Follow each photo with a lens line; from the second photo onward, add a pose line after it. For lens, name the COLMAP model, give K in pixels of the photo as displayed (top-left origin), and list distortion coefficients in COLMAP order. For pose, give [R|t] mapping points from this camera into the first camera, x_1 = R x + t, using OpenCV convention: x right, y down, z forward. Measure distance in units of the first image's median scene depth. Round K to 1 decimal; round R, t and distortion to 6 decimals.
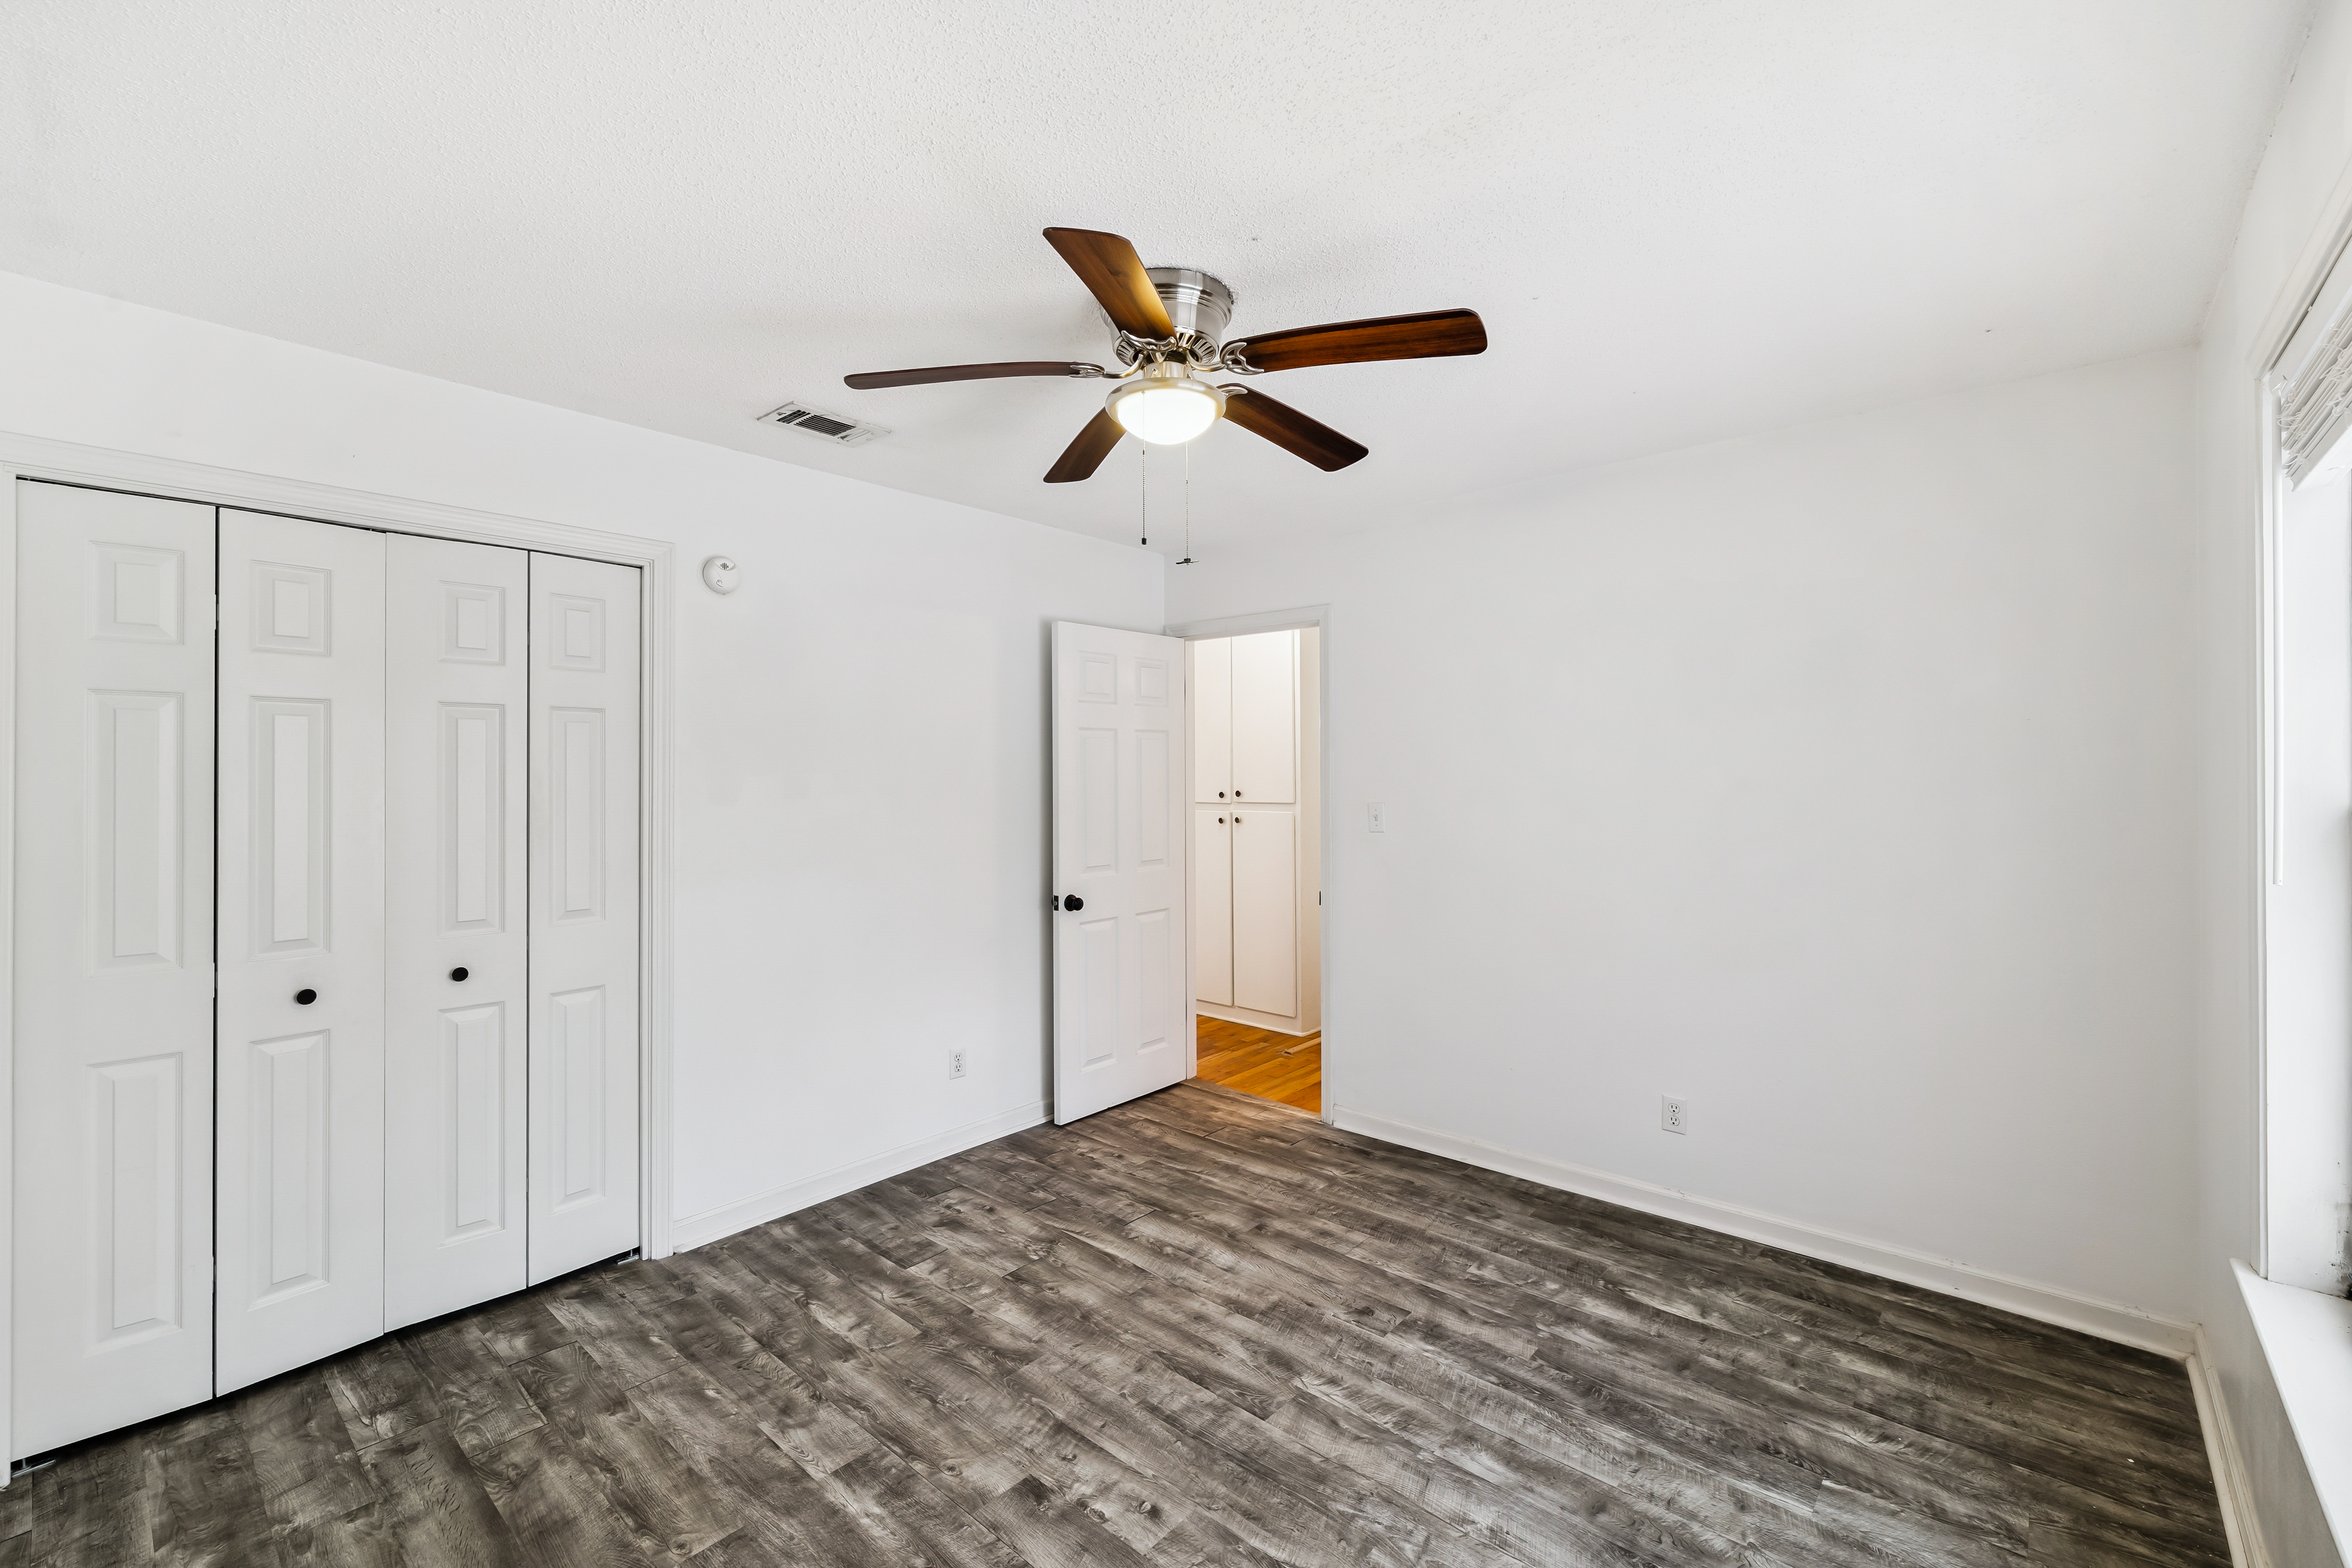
lens RADIAL K [[992.1, 0, 1177.3], [0, 992.1, 775.1], [0, 0, 1]] dist [-0.003028, 0.000064]
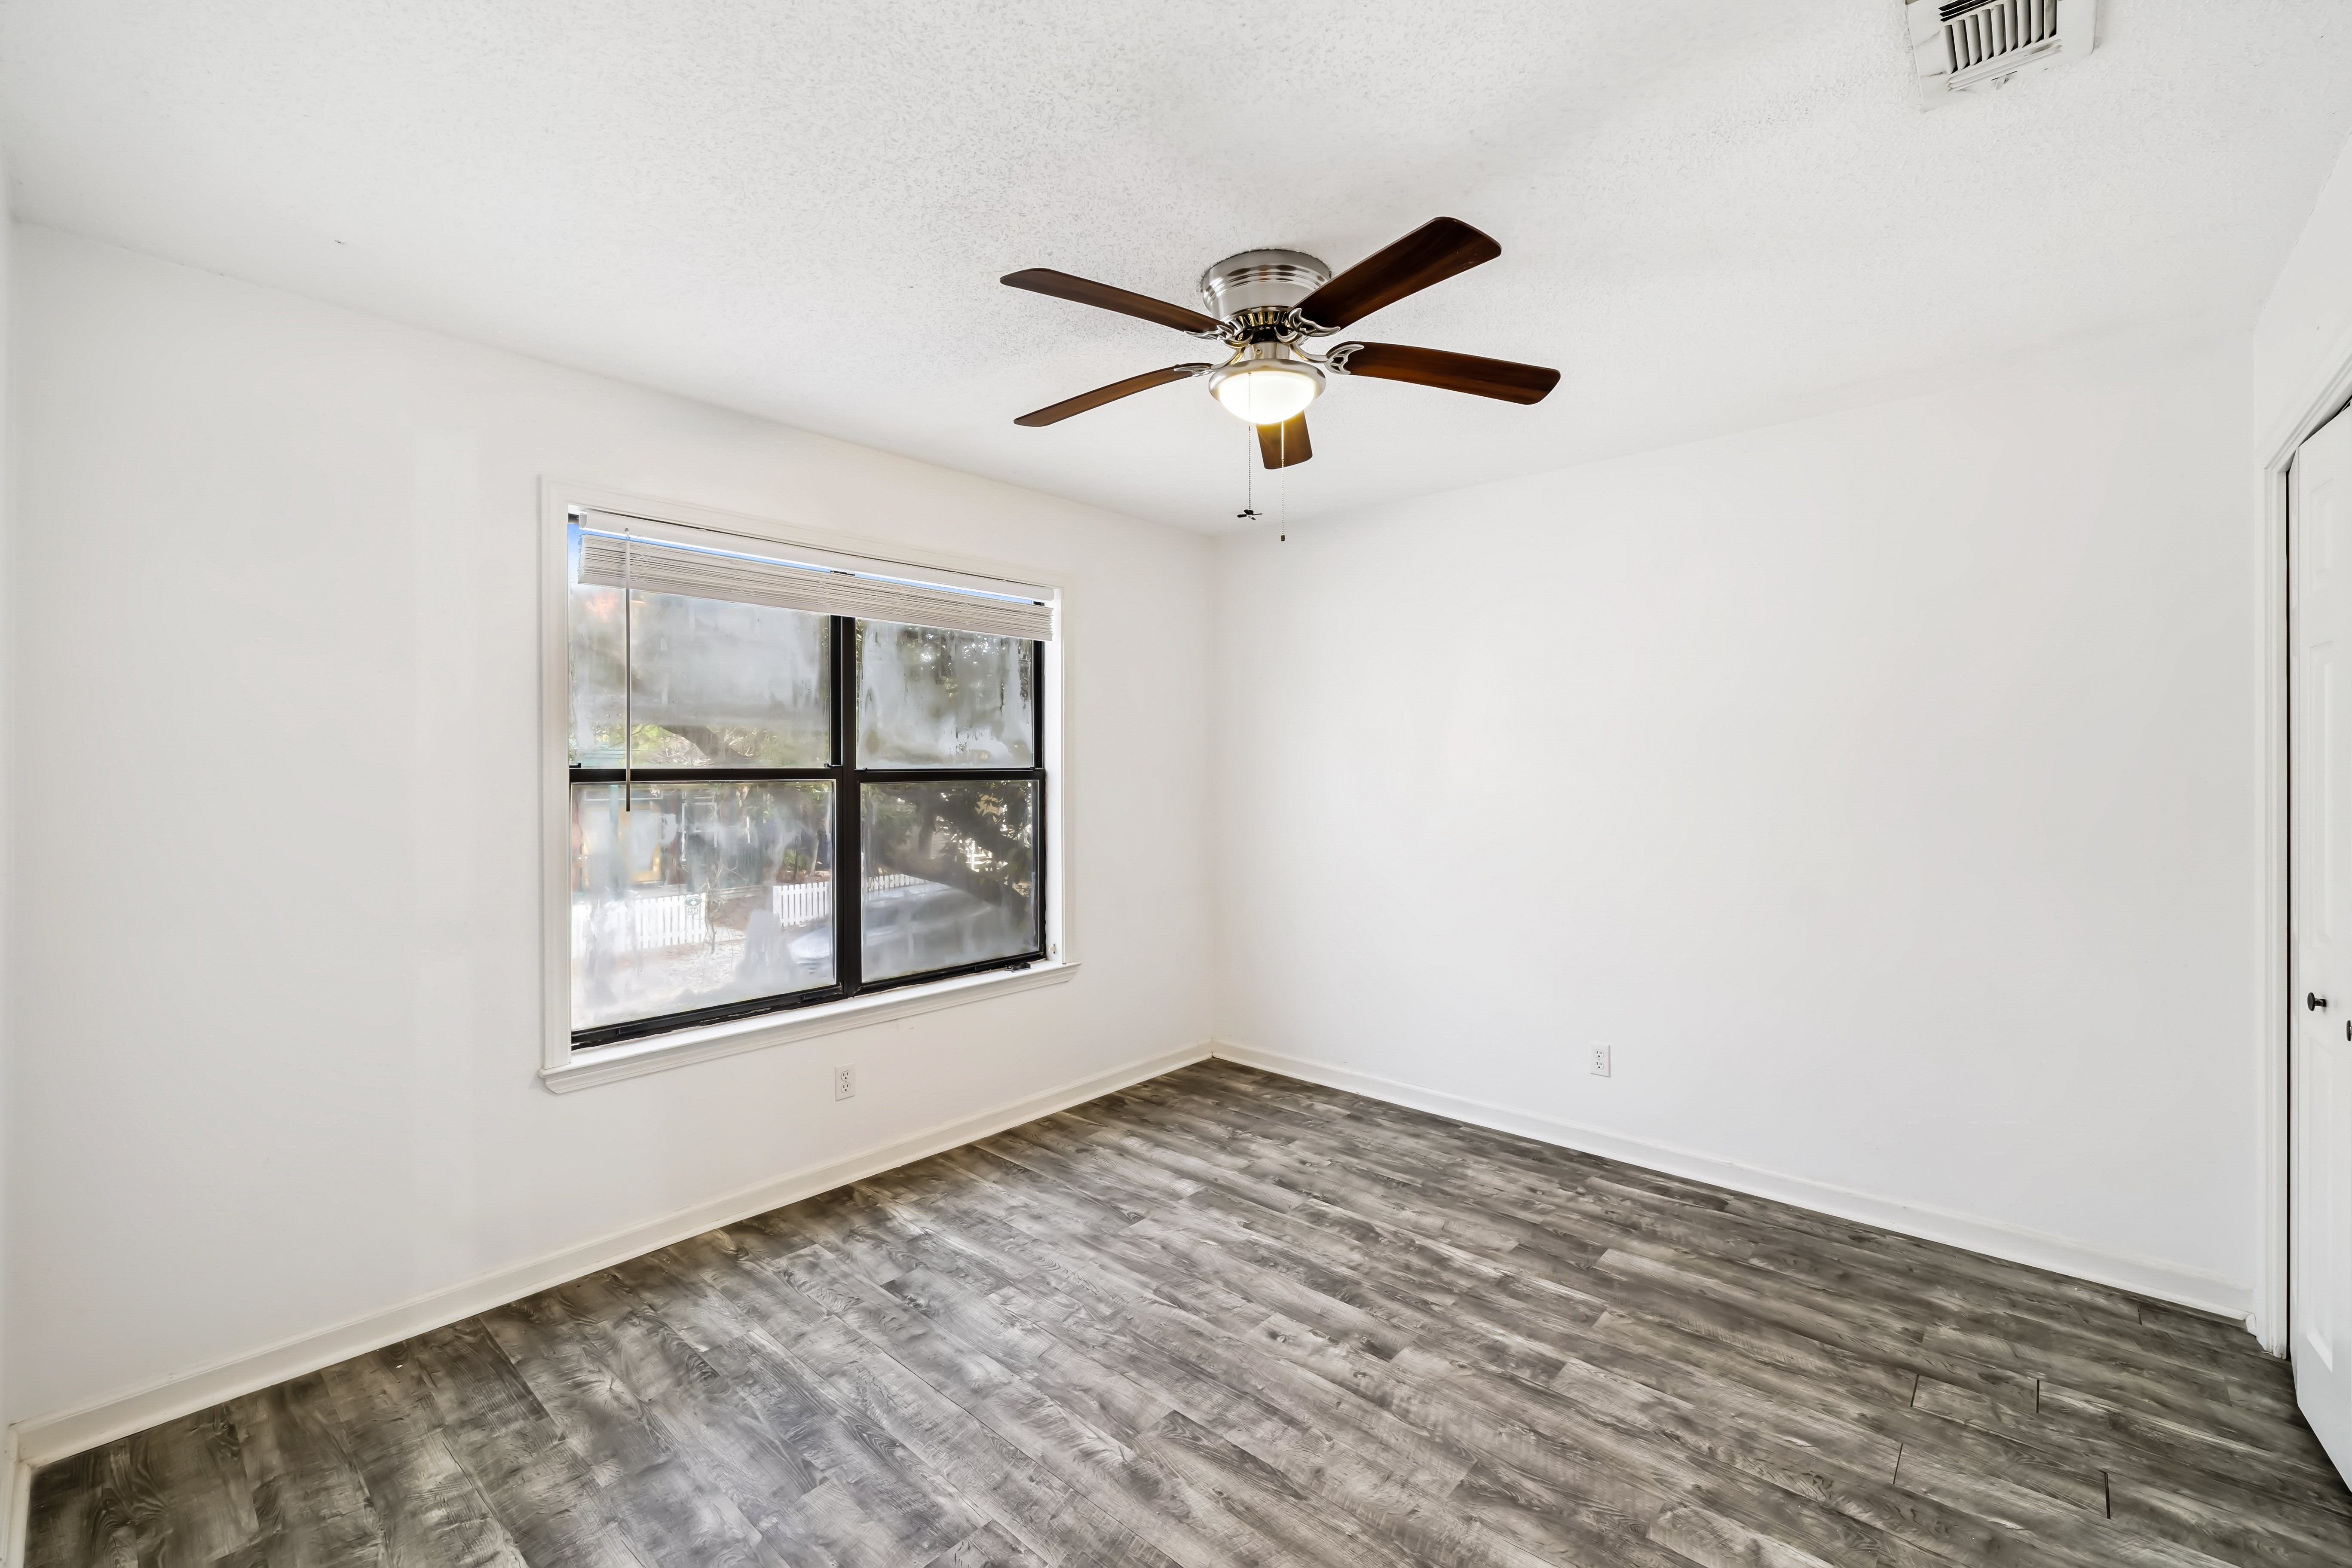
lens RADIAL K [[992.1, 0, 1175.0], [0, 992.1, 770.8], [0, 0, 1]] dist [-0.003028, 0.000064]
pose [[-0.999946, 0.005512, 0.008845, 0.075008], [0.005608, 0.999925, 0.010896, 0.015923], [-0.008784, 0.010945, -0.999902, 1.958683]]
